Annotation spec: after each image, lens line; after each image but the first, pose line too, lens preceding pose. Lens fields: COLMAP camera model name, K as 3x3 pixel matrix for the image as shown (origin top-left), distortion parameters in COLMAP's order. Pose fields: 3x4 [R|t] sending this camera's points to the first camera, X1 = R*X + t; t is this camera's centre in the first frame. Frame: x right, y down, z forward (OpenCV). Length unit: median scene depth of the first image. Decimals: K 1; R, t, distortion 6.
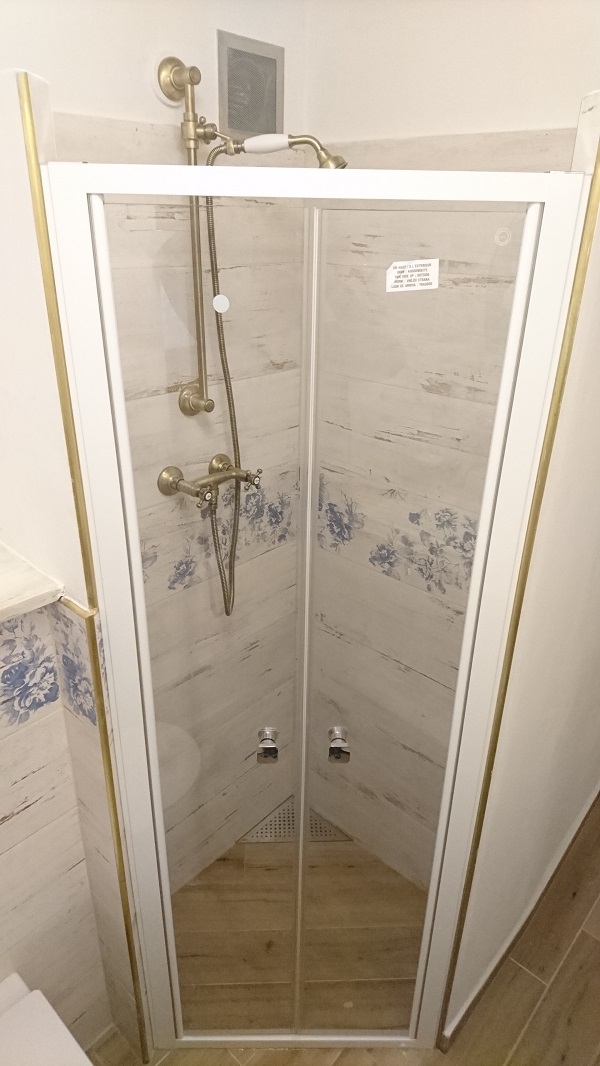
lens RADIAL K [[660.2, 0, 300.0], [0, 660.2, 533.0], [0, 0, 1]] dist [0.190739, -0.300192]
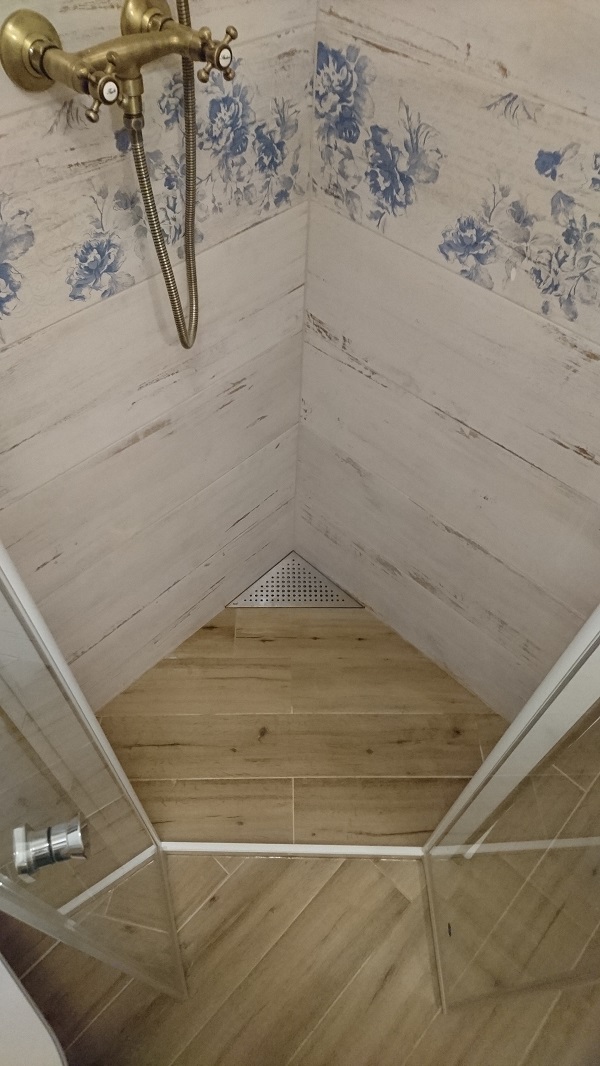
lens RADIAL K [[661.5, 0, 304.2], [0, 661.5, 537.0], [0, 0, 1]] dist [0.071526, -0.105077]
pose [[0.999651, 0.025692, 0.006096, -0.005316], [-0.025576, 0.884678, 0.465501, -0.002990], [0.006567, -0.465494, 0.885026, 0.416084]]
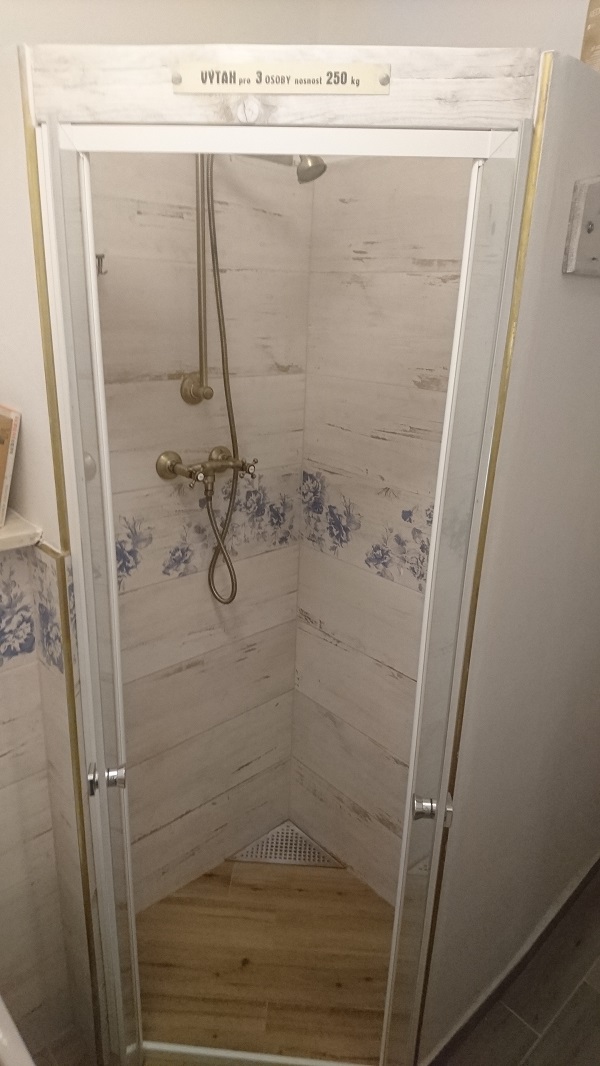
lens RADIAL K [[660.2, 0, 300.0], [0, 660.2, 533.0], [0, 0, 1]] dist [0.190739, -0.300192]
pose [[0.995391, 0.045099, -0.084638, 0.094678], [-0.054115, 0.992737, -0.107443, 0.117450], [0.079178, 0.111528, 0.990602, -0.006604]]
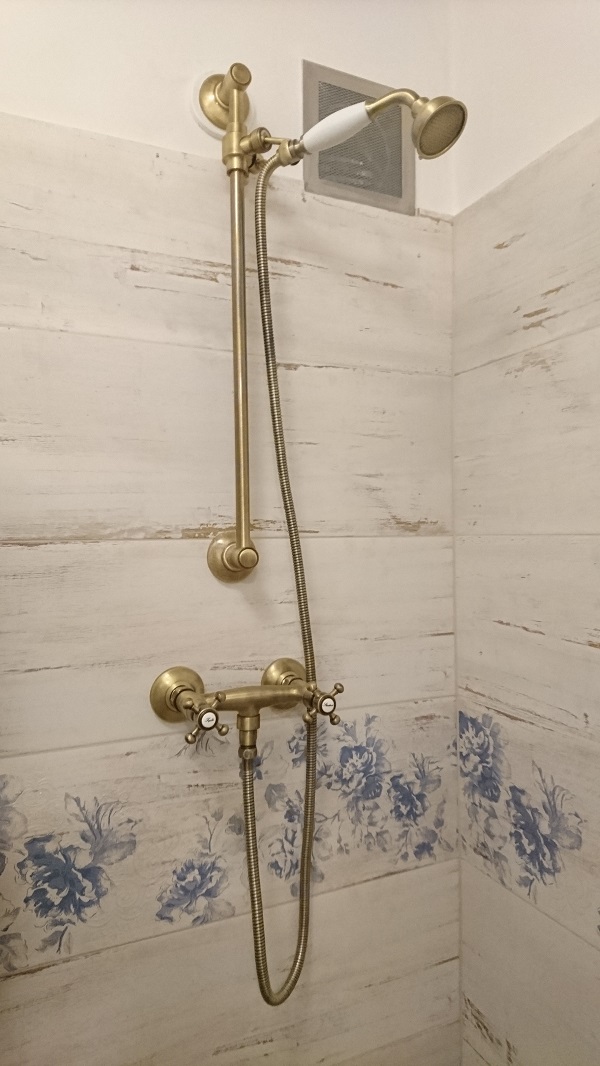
lens RADIAL K [[661.5, 0, 304.2], [0, 661.5, 537.0], [0, 0, 1]] dist [0.071526, -0.105077]
pose [[0.920794, -0.032935, -0.388657, 0.111392], [-0.137551, 0.904996, -0.402570, 0.010460], [0.364992, 0.424144, 0.828784, 0.480200]]
